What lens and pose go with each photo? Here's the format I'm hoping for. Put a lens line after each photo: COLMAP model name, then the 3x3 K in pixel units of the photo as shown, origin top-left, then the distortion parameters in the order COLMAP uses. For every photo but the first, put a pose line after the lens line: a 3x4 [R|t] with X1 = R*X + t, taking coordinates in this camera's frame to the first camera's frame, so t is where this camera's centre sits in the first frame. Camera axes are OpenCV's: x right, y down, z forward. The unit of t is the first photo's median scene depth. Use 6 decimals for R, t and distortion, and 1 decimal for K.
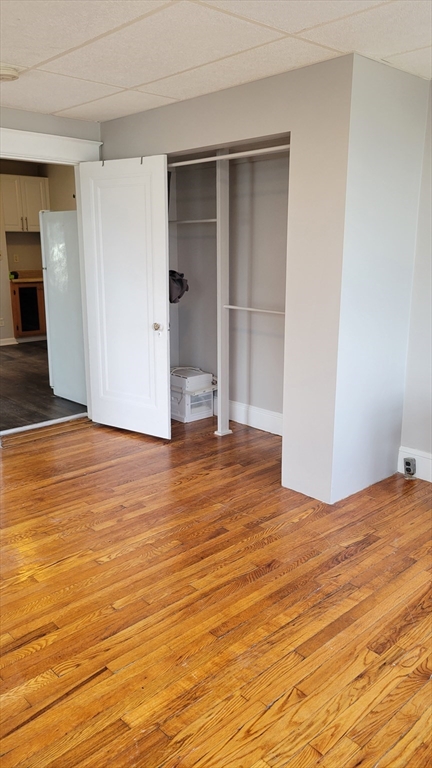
lens RADIAL K [[578.4, 0, 214.2], [0, 578.4, 384.2], [0, 0, 1]] dist [0.051539, -0.034937]
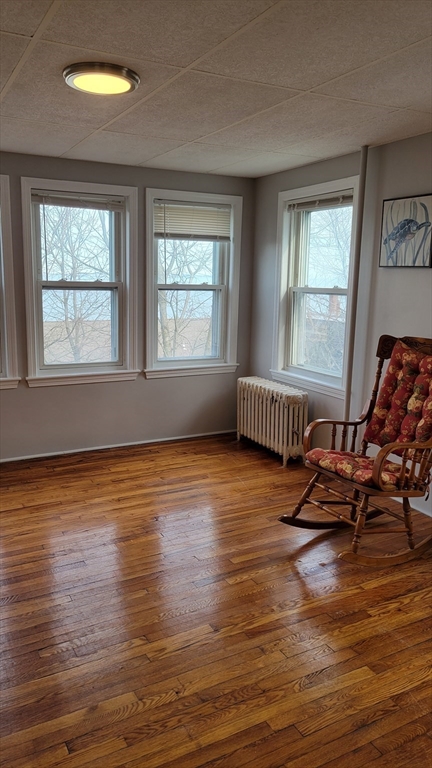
lens RADIAL K [[578.4, 0, 215.3], [0, 578.4, 380.4], [0, 0, 1]] dist [0.051539, -0.034937]
pose [[-0.965511, -0.058753, 0.253645, -0.680739], [0.050149, 0.913998, 0.402607, -0.552223], [-0.255485, 0.401442, -0.879529, 2.153123]]
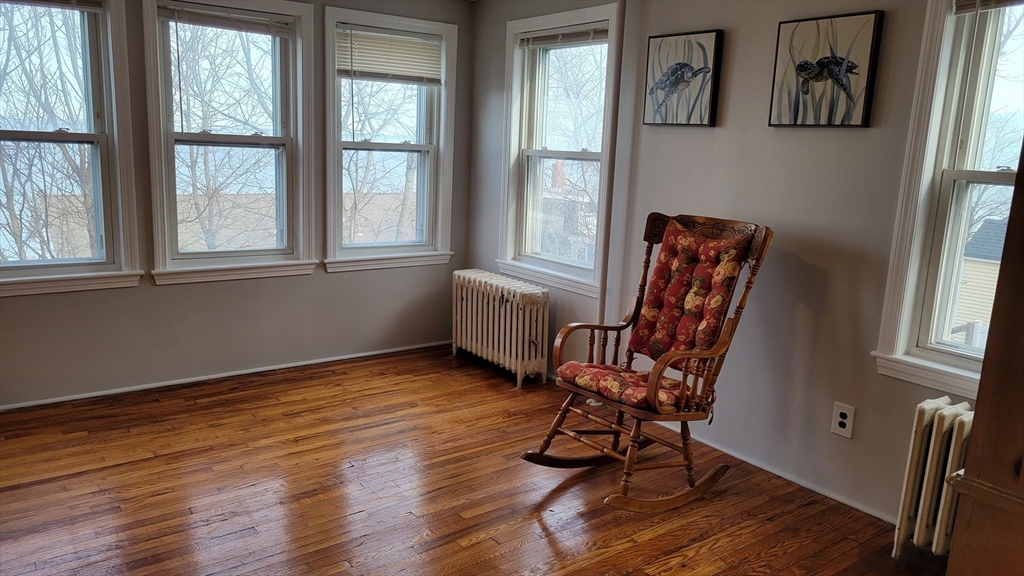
lens RADIAL K [[771.2, 0, 519.4], [0, 771.2, 287.9], [0, 0, 1]] dist [0.051539, -0.034937]
pose [[-0.993367, -0.054261, 0.101383, -0.604167], [-0.006926, 0.908300, 0.418263, -0.536306], [-0.114781, 0.414786, -0.902650, 2.154672]]
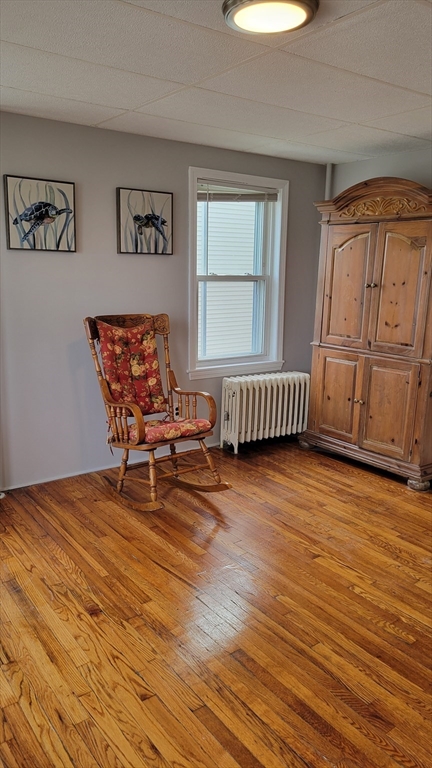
lens RADIAL K [[578.4, 0, 204.4], [0, 578.4, 379.3], [0, 0, 1]] dist [0.051539, -0.034937]
pose [[-0.122028, 0.189649, -0.974239, 1.009457], [-0.252853, 0.943248, 0.215287, -0.252444], [0.959778, 0.272610, -0.067149, 0.974839]]
